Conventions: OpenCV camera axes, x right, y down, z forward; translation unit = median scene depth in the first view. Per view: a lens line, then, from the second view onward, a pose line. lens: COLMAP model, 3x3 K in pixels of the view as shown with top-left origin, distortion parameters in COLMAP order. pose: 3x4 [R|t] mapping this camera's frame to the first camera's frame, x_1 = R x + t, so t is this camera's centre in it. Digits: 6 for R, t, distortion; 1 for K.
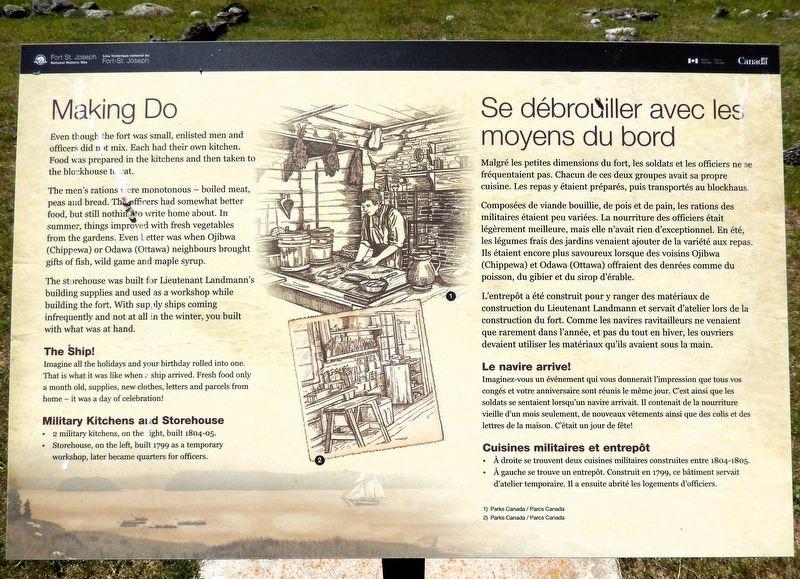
lens RADIAL K [[612.5, 0, 406.1], [0, 612.5, 292.1], [0, 0, 1]] dist [-0.005975, -0.009029]
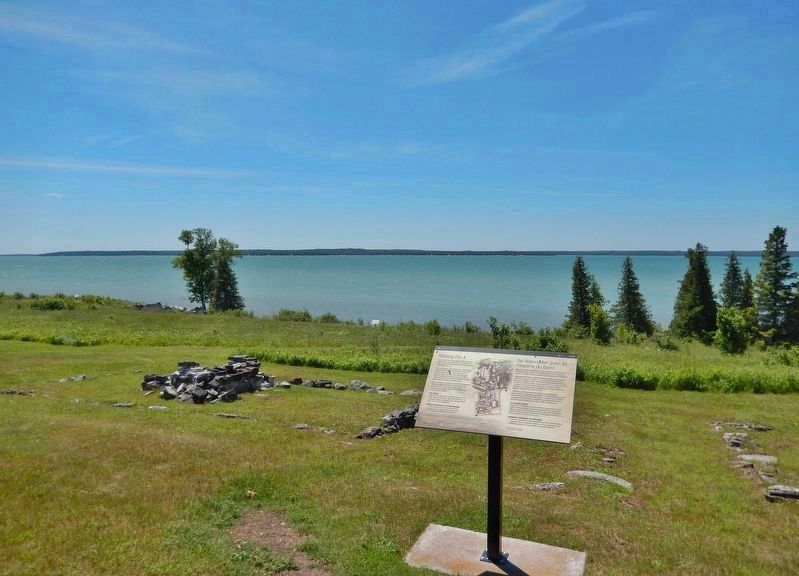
lens RADIAL K [[611.7, 0, 399.9], [0, 611.7, 289.0], [0, 0, 1]] dist [-0.005975, -0.009029]
pose [[0.936322, 0.023236, -0.350372, 1.018712], [-0.236479, 0.779333, -0.580274, 2.541151], [0.259573, 0.626180, 0.735201, -3.560587]]
